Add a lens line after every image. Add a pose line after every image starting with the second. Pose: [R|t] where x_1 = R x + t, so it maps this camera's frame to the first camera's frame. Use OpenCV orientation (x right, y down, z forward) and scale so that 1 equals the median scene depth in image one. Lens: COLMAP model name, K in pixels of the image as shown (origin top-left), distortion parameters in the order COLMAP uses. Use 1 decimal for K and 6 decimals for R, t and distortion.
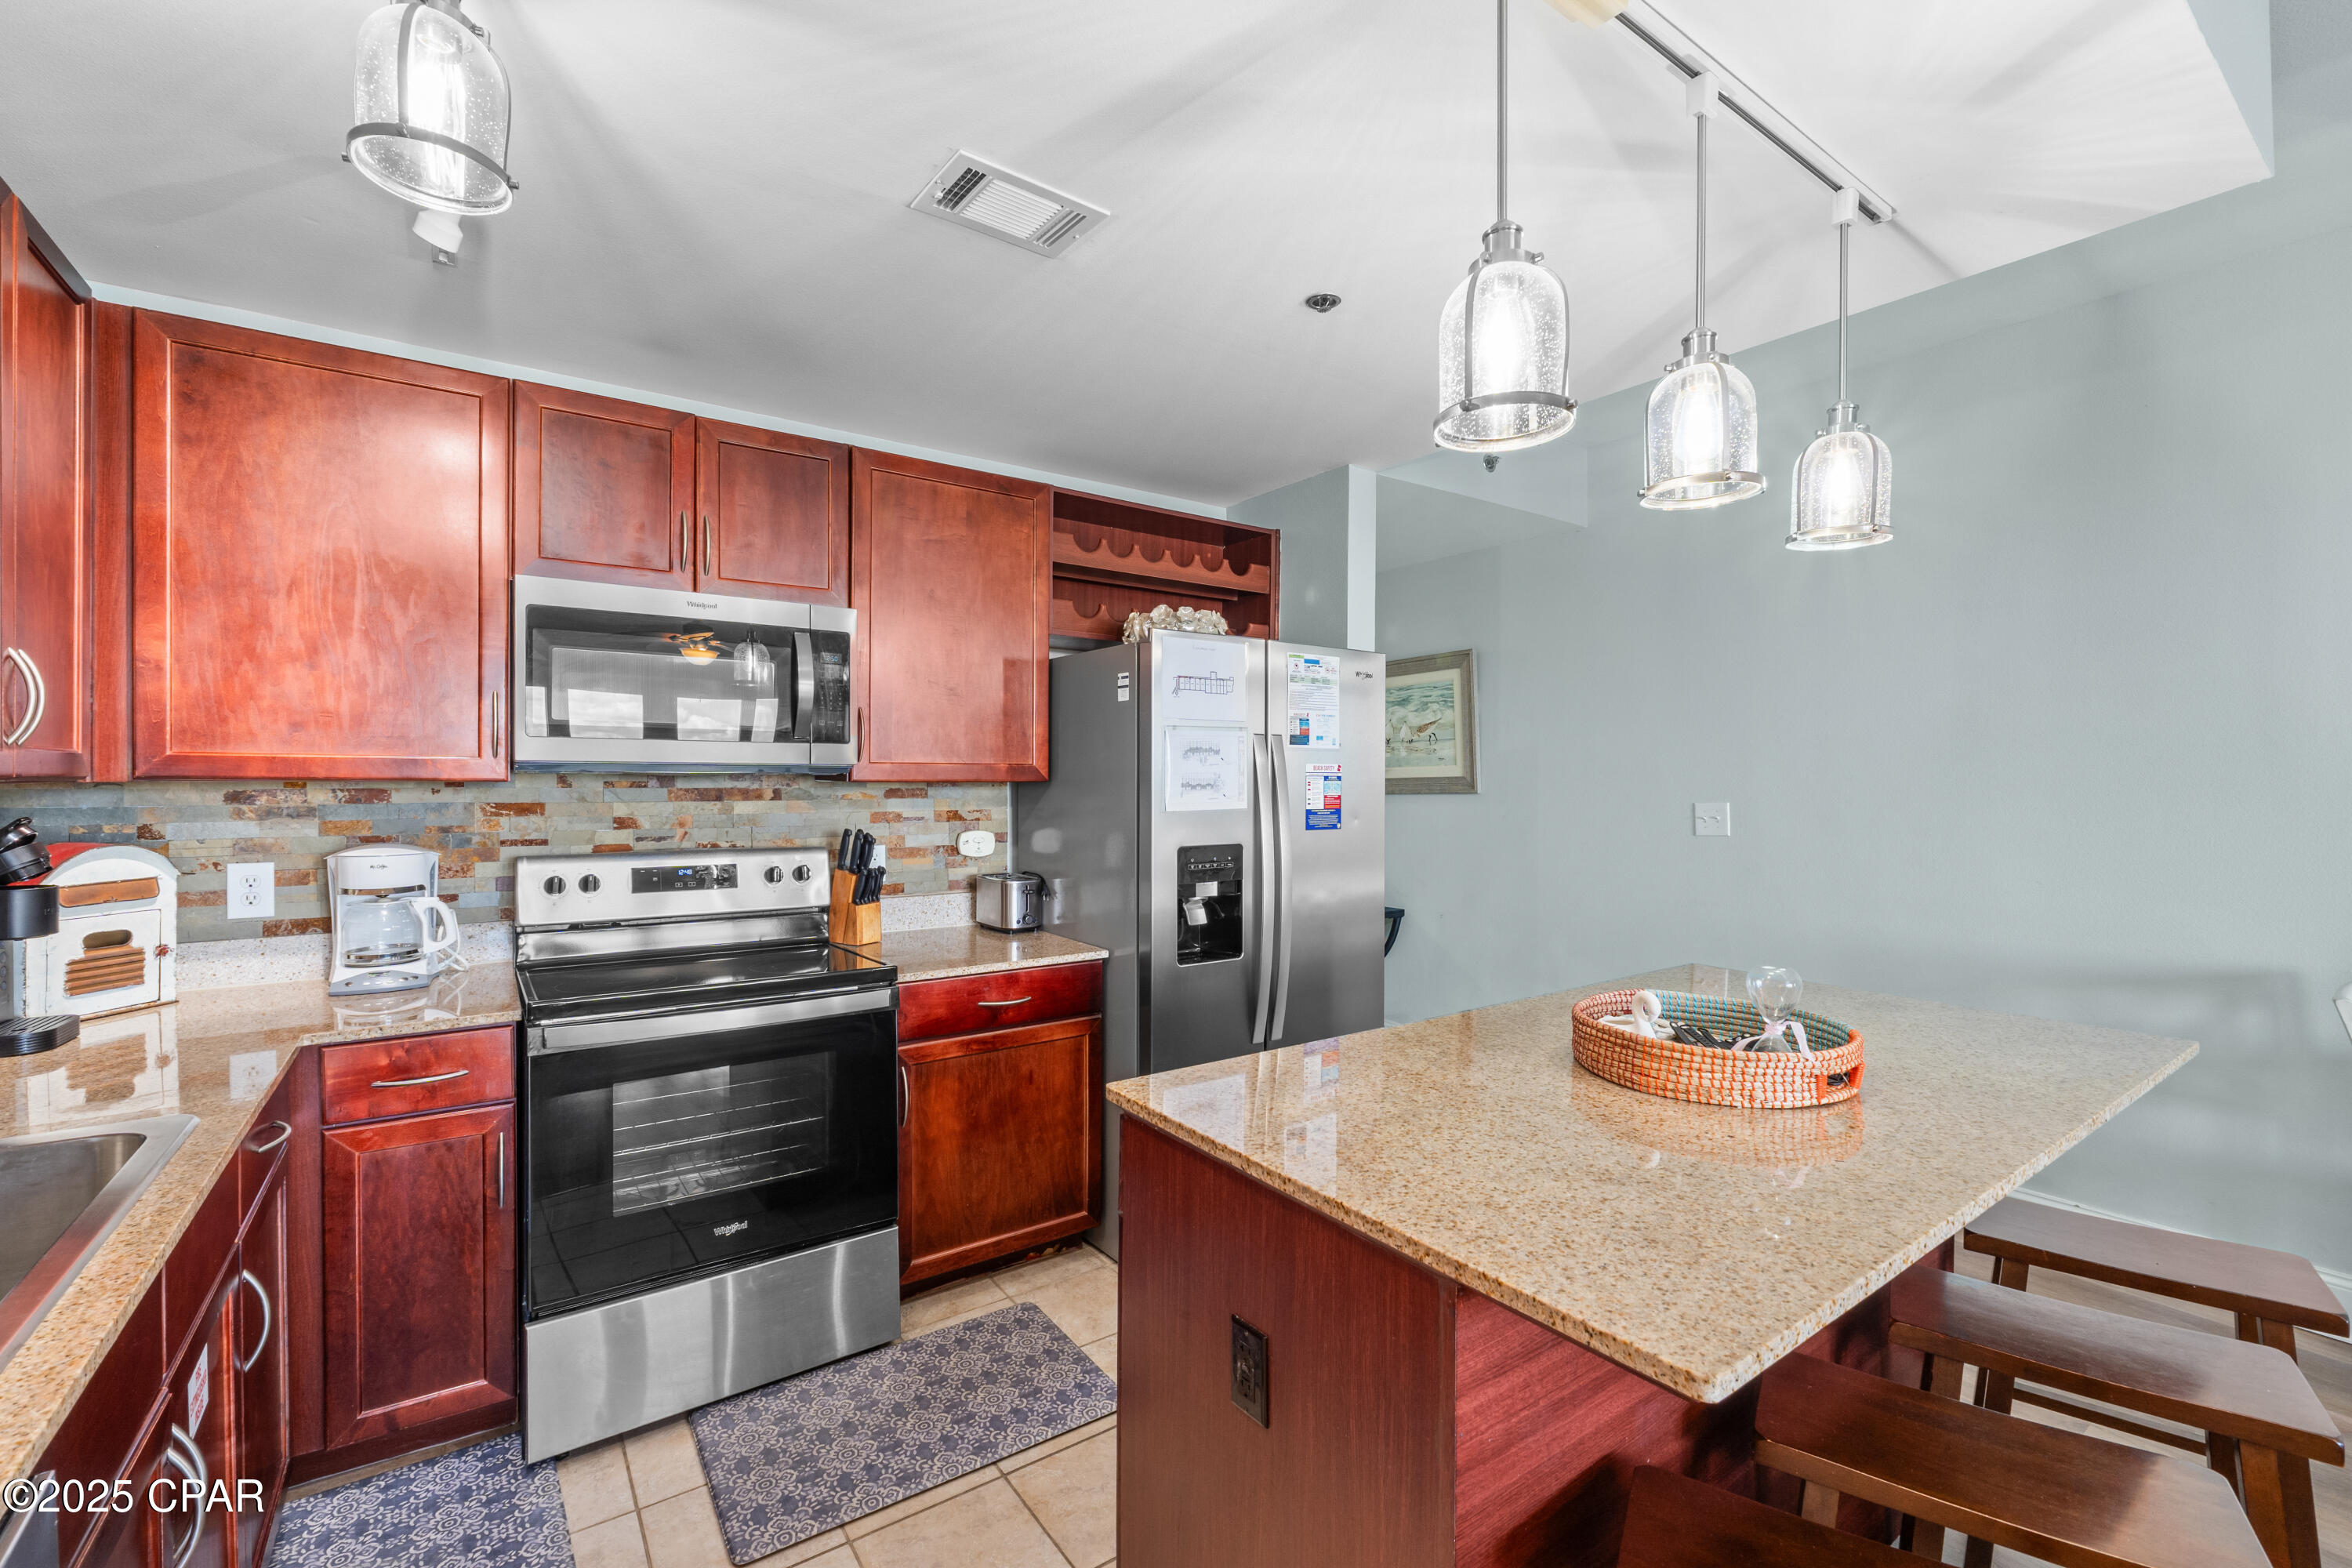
lens RADIAL K [[986.2, 0, 1167.5], [0, 986.2, 795.7], [0, 0, 1]] dist [-0.007149, -0.000264]
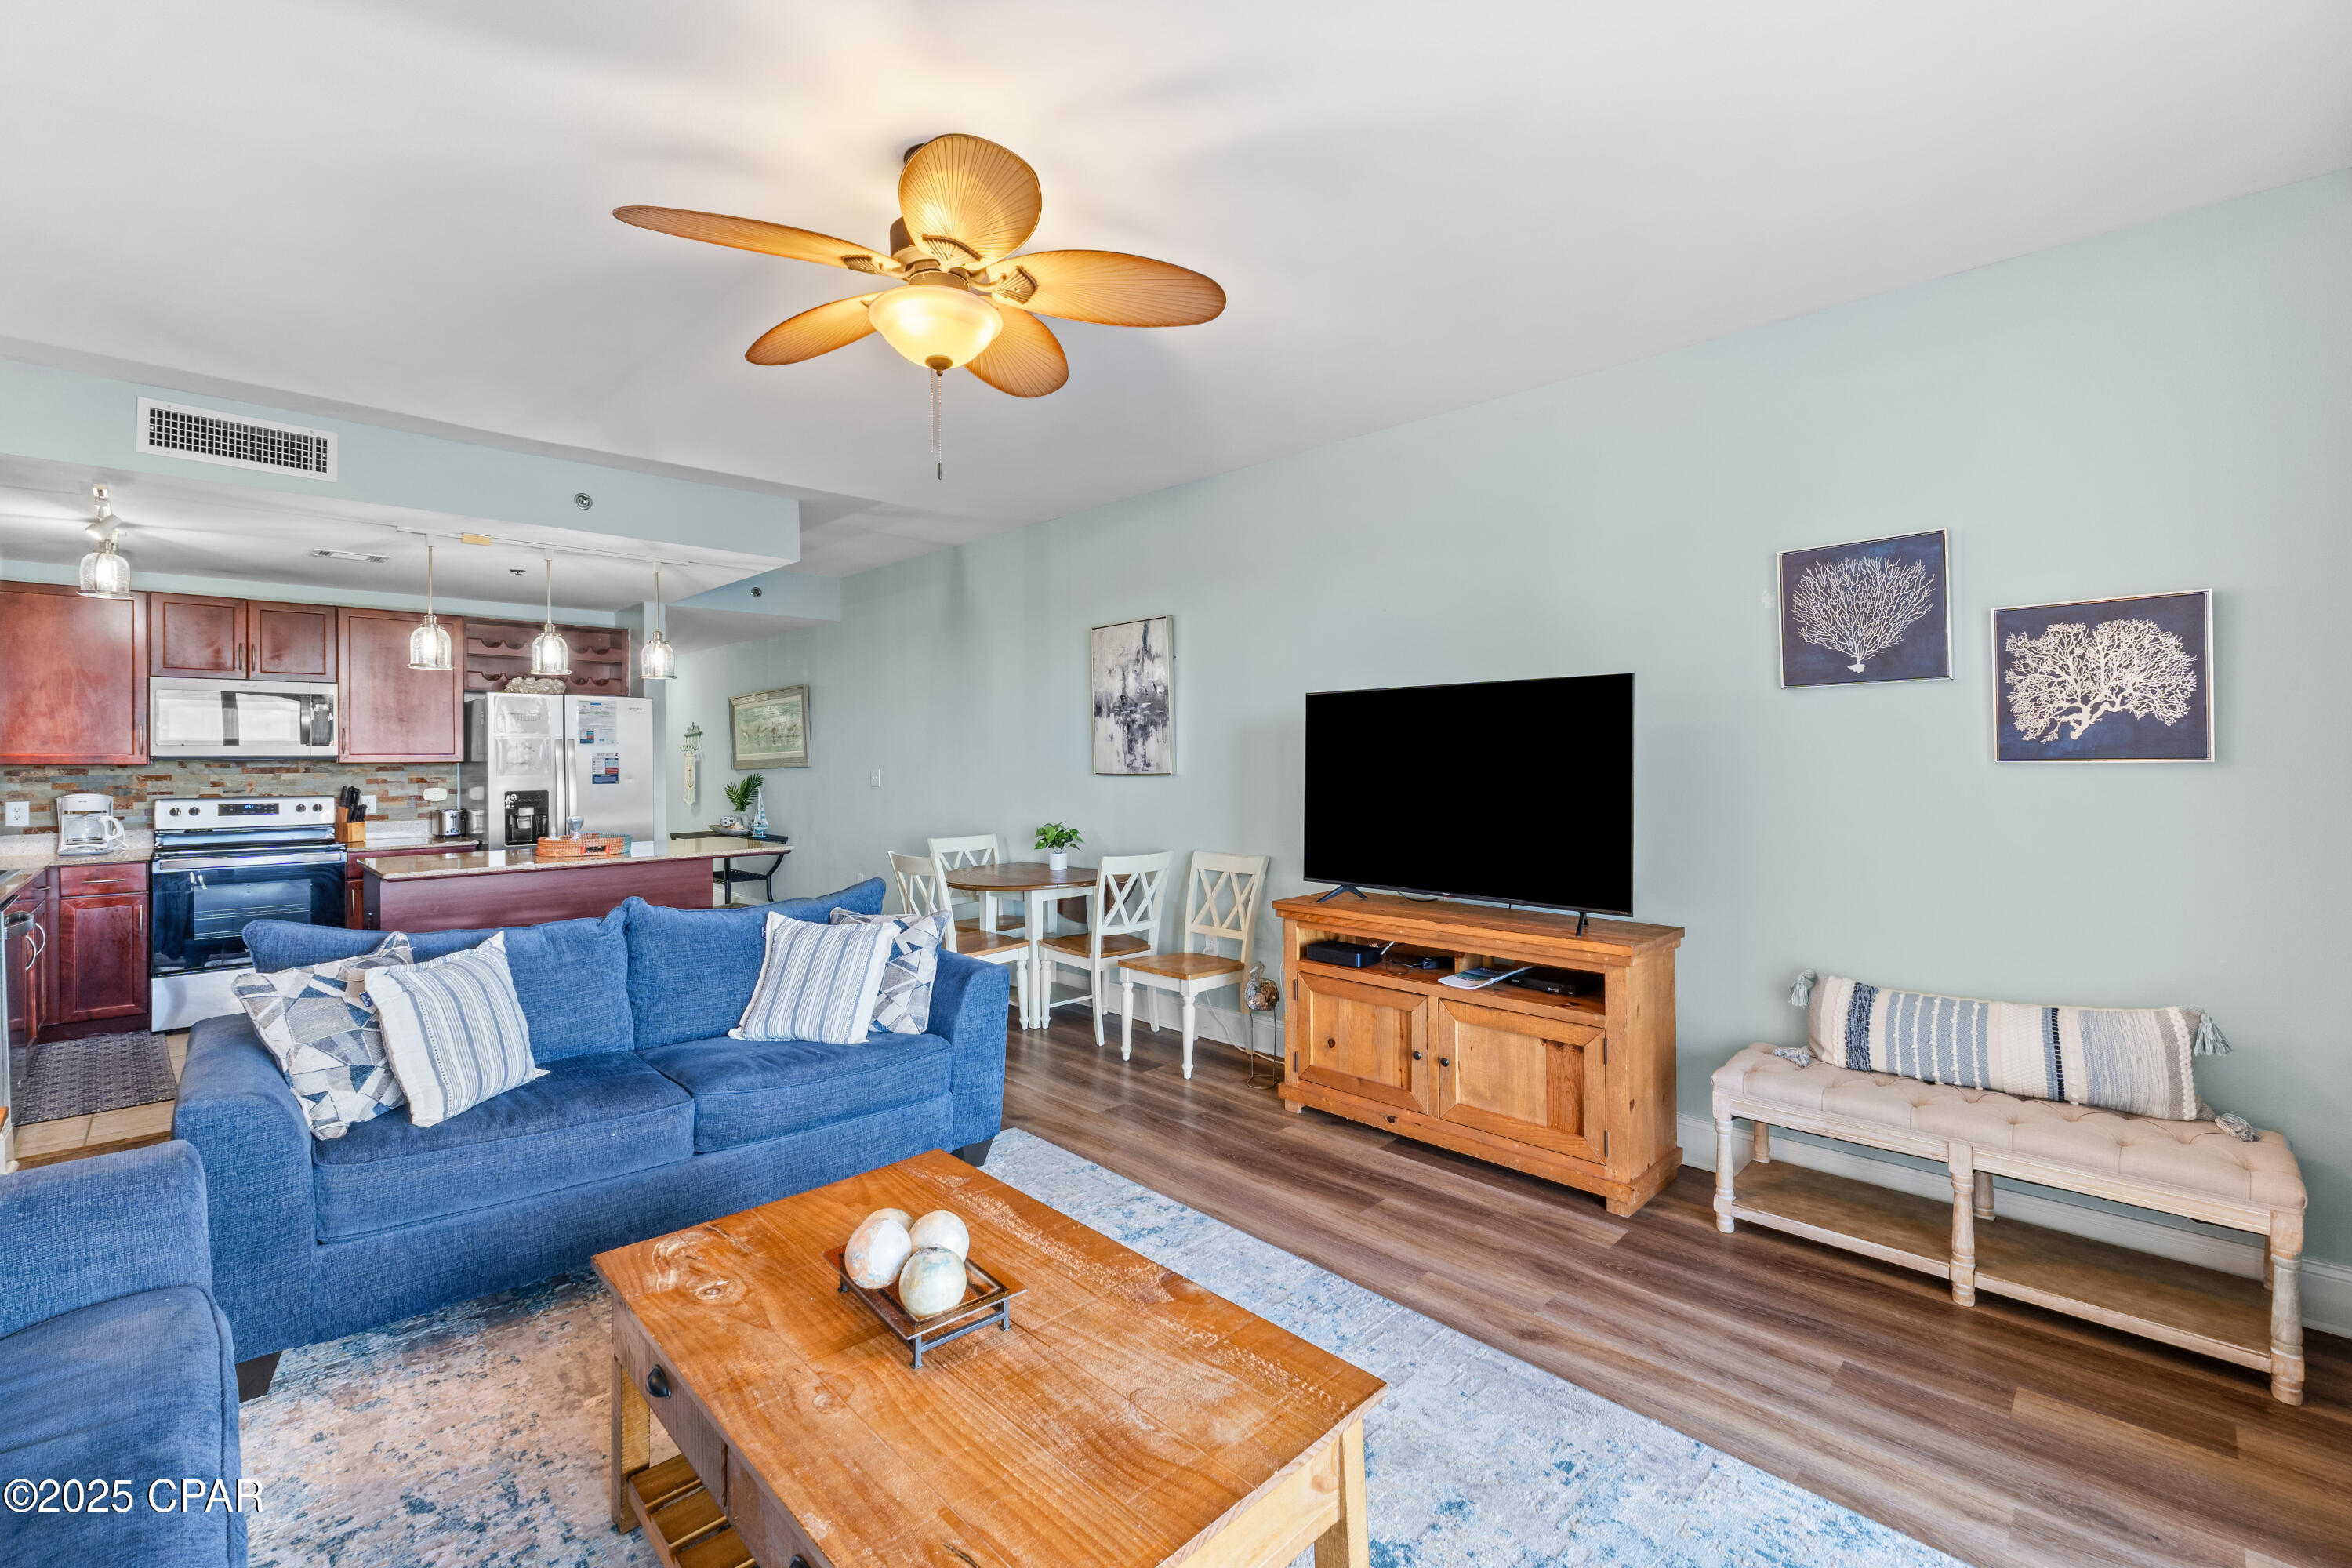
lens RADIAL K [[1002.1, 0, 1169.3], [0, 1002.1, 765.2], [0, 0, 1]] dist [-0.003233, -0.000083]
pose [[0.986740, -0.010144, 0.161993, 1.234042], [0.011614, 0.999900, -0.008130, 0.031513], [-0.161894, 0.009904, 0.986758, -1.596407]]
